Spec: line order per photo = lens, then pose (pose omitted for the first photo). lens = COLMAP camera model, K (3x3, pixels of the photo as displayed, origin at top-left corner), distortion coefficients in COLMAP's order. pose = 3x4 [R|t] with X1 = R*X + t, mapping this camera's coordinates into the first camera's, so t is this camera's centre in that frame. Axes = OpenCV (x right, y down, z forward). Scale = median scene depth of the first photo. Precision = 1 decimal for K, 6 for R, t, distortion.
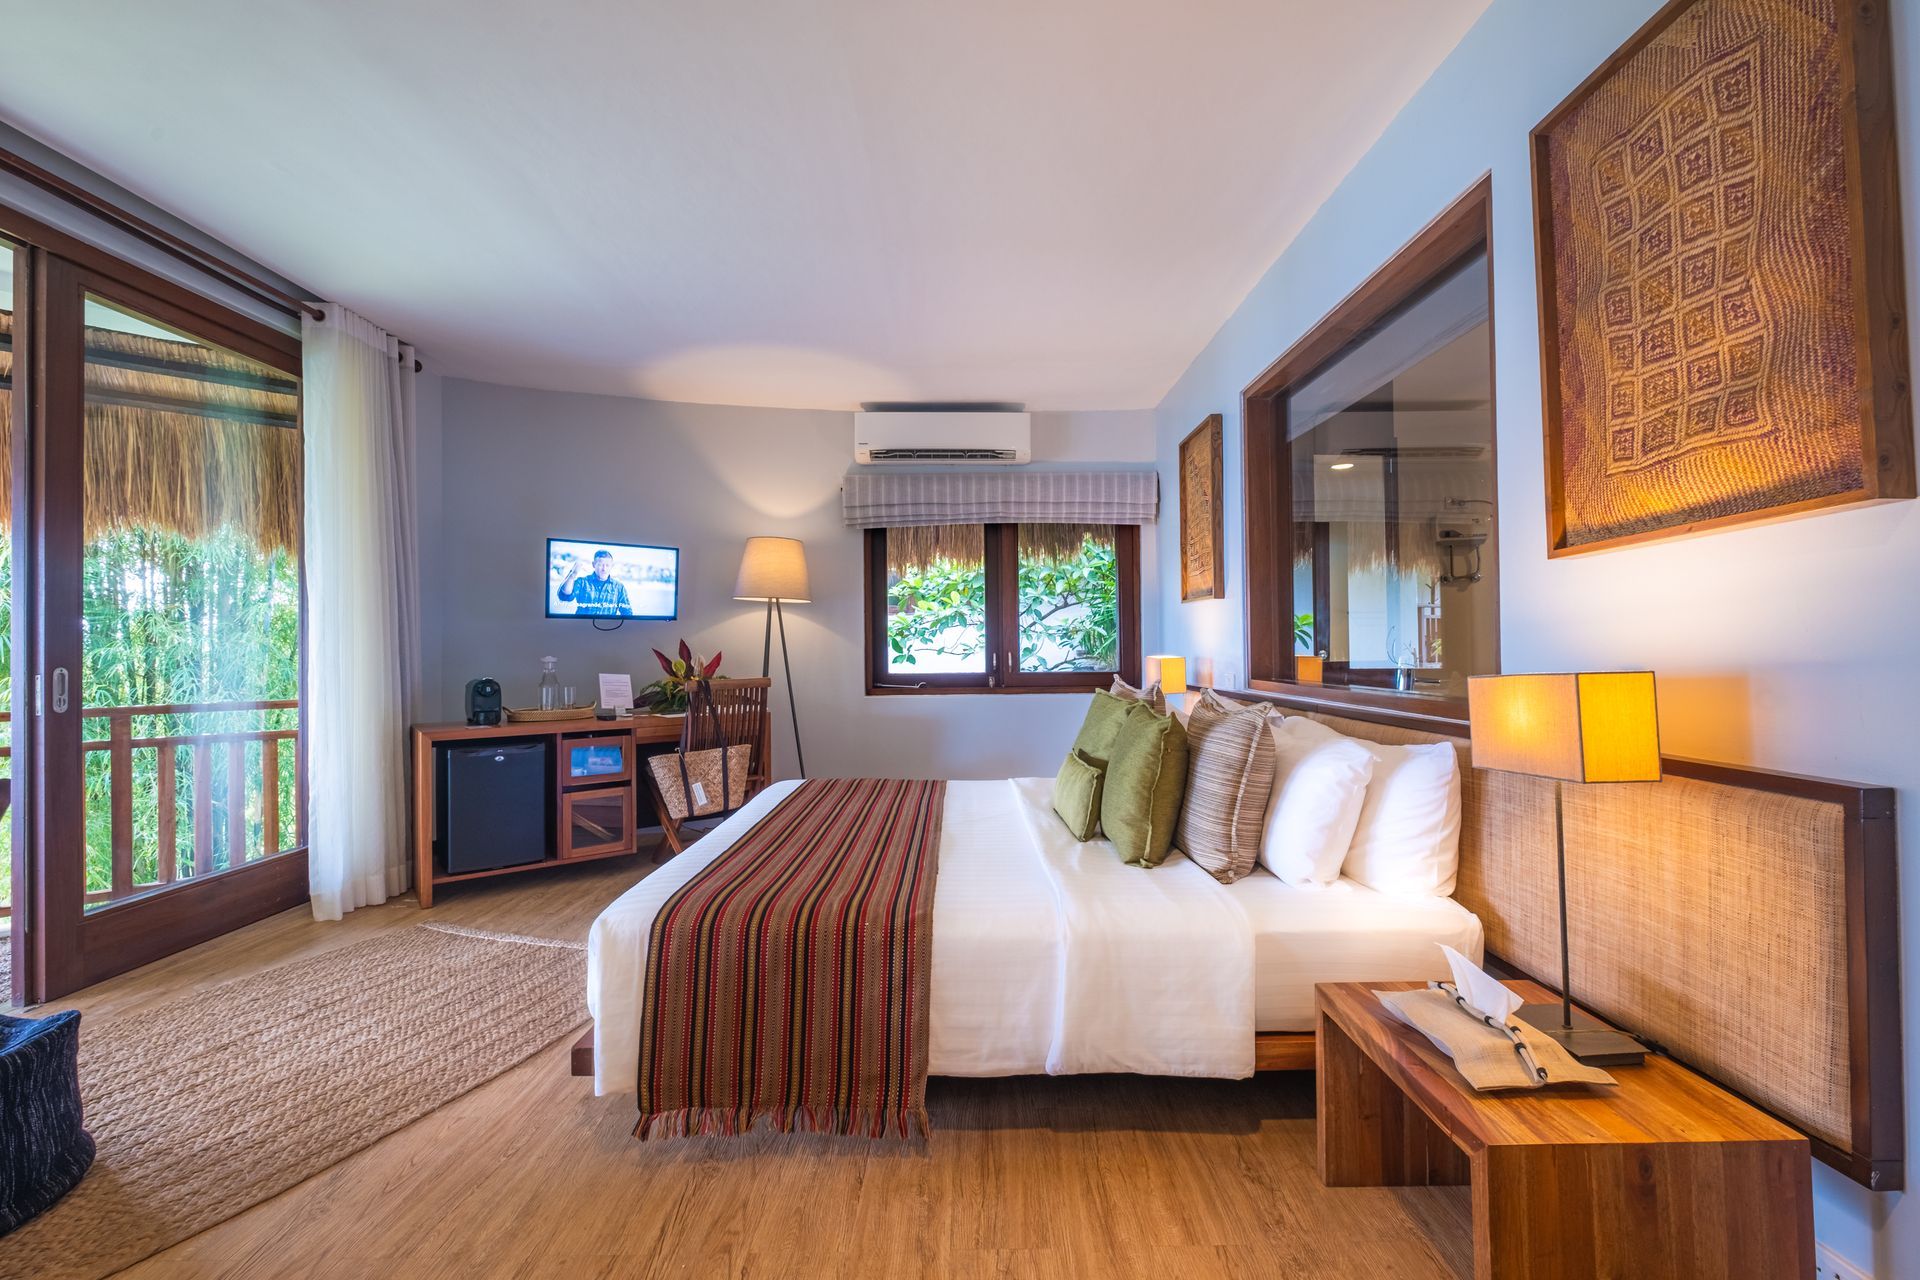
lens RADIAL K [[850.0, 0, 960.0], [0, 850.0, 640.0], [0, 0, 1]] dist [-0.000218, 0.000101]
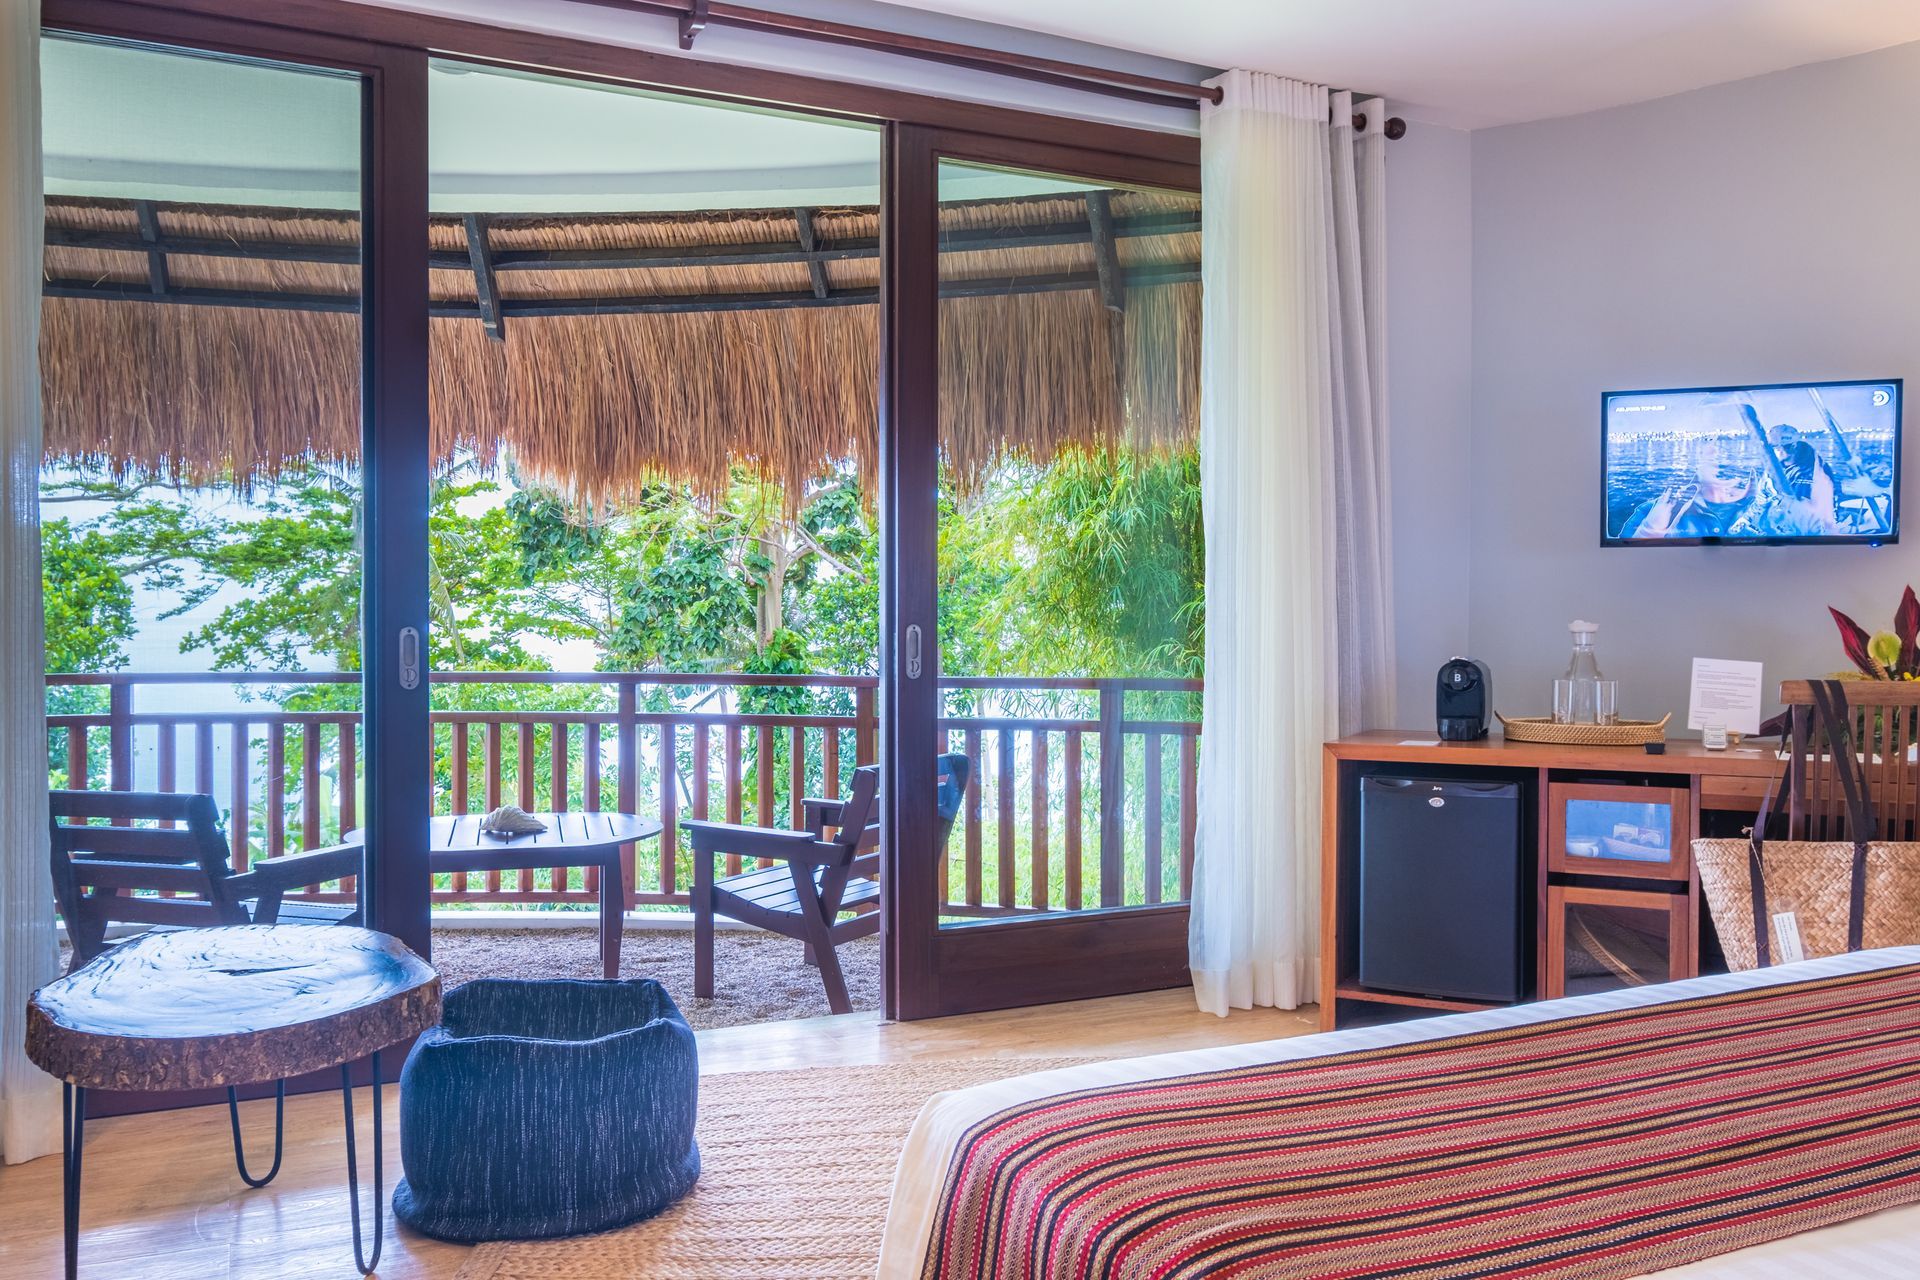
lens RADIAL K [[1546.5, 0, 960.0], [0, 1546.5, 640.0], [0, 0, 1]] dist [-0.018222, -0.001858]
pose [[0.429134, 0.028614, -0.902788, 0.245428], [0.002851, 0.999450, 0.033033, -0.001216], [0.903237, -0.016749, 0.428816, 0.300911]]
